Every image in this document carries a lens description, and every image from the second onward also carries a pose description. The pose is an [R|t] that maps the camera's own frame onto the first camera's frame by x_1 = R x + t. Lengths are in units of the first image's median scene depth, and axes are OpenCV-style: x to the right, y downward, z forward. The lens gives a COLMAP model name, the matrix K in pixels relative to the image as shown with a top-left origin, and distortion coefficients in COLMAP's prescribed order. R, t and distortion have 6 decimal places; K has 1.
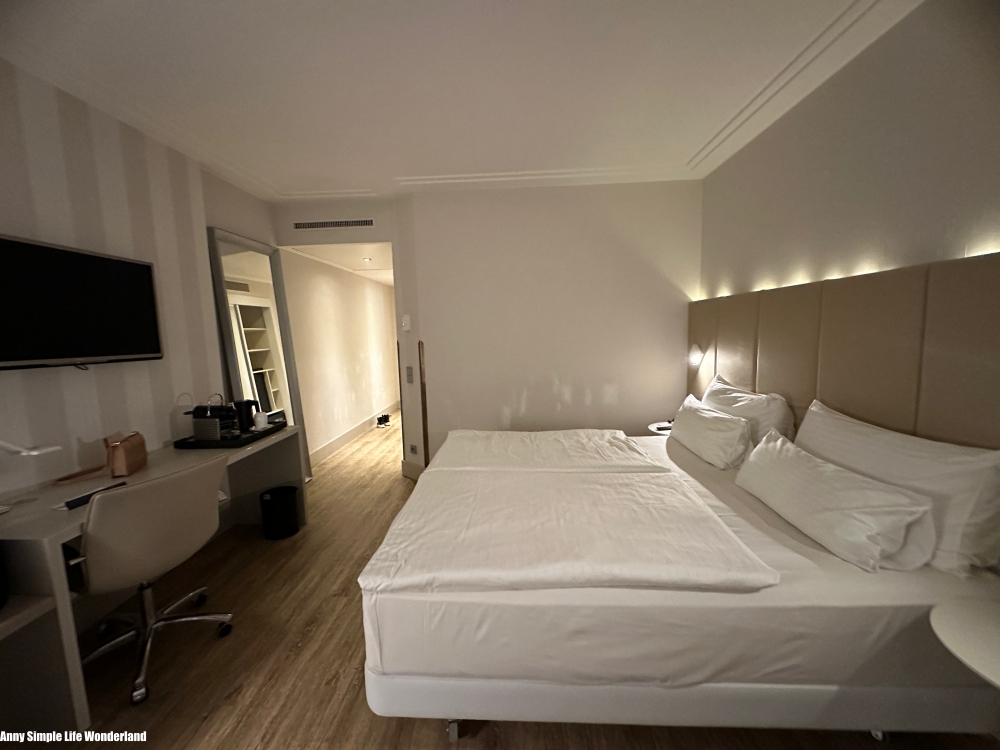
lens RADIAL K [[396.0, 0, 501.2], [0, 396.0, 372.8], [0, 0, 1]] dist [0.000609, 0.000177]
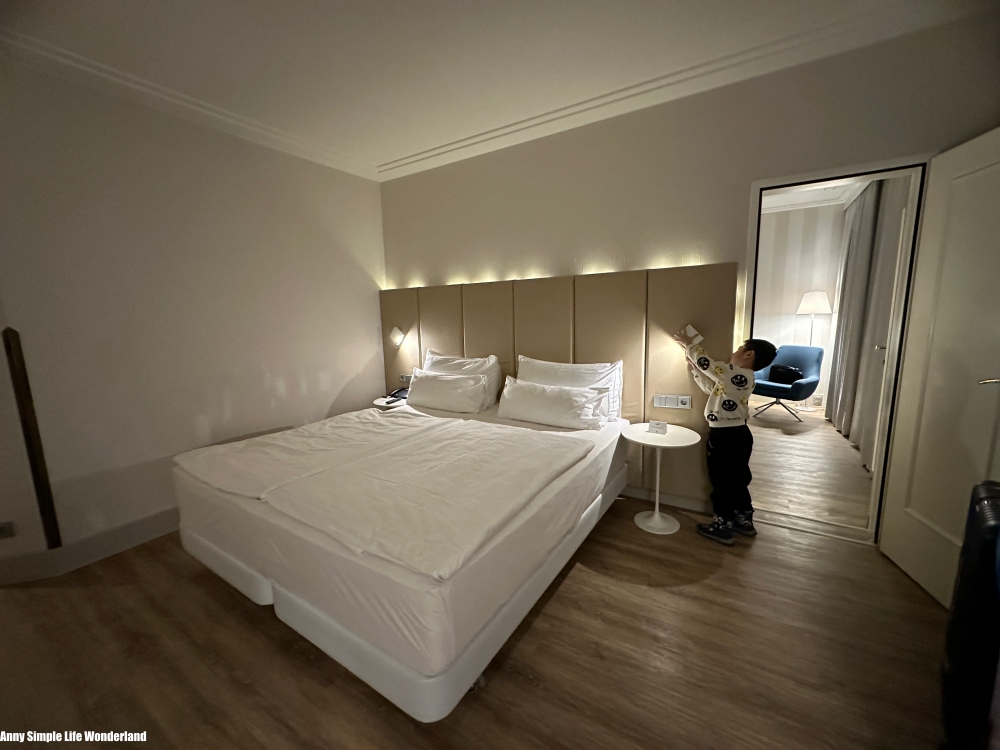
lens RADIAL K [[396.0, 0, 505.5], [0, 396.0, 377.9], [0, 0, 1]] dist [0.000609, 0.000177]
pose [[0.479948, -0.115336, 0.869682, -0.505277], [0.100425, 0.992027, 0.076140, 0.026098], [-0.871530, 0.050795, 0.487704, 0.222807]]
